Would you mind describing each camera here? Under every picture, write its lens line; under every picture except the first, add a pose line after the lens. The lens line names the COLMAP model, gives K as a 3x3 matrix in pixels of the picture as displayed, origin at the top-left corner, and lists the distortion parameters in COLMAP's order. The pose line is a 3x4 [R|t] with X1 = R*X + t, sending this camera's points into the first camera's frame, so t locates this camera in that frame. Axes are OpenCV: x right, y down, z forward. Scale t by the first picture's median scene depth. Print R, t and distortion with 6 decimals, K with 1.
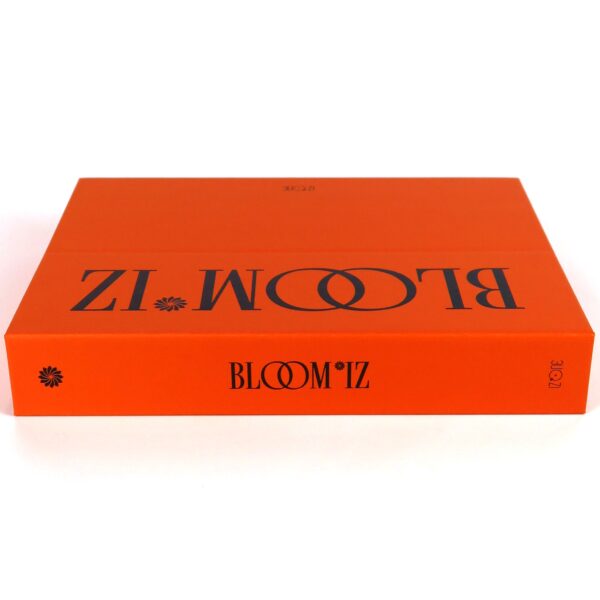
lens RADIAL K [[1173.1, 0, 300.0], [0, 1173.1, 300.0], [0, 0, 1]] dist [0.293260, 0.022244]
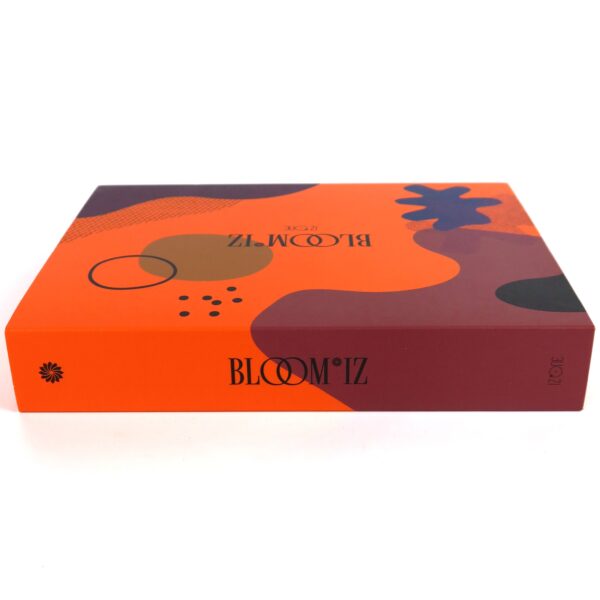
lens RADIAL K [[1173.1, 0, 300.0], [0, 1173.1, 300.0], [0, 0, 1]] dist [0.293260, 0.022244]
pose [[0.999992, 0.003955, 0.000694, -0.004095], [-0.003956, 0.999990, 0.001972, 0.137294], [-0.000686, -0.001974, 0.999998, -2.016569]]
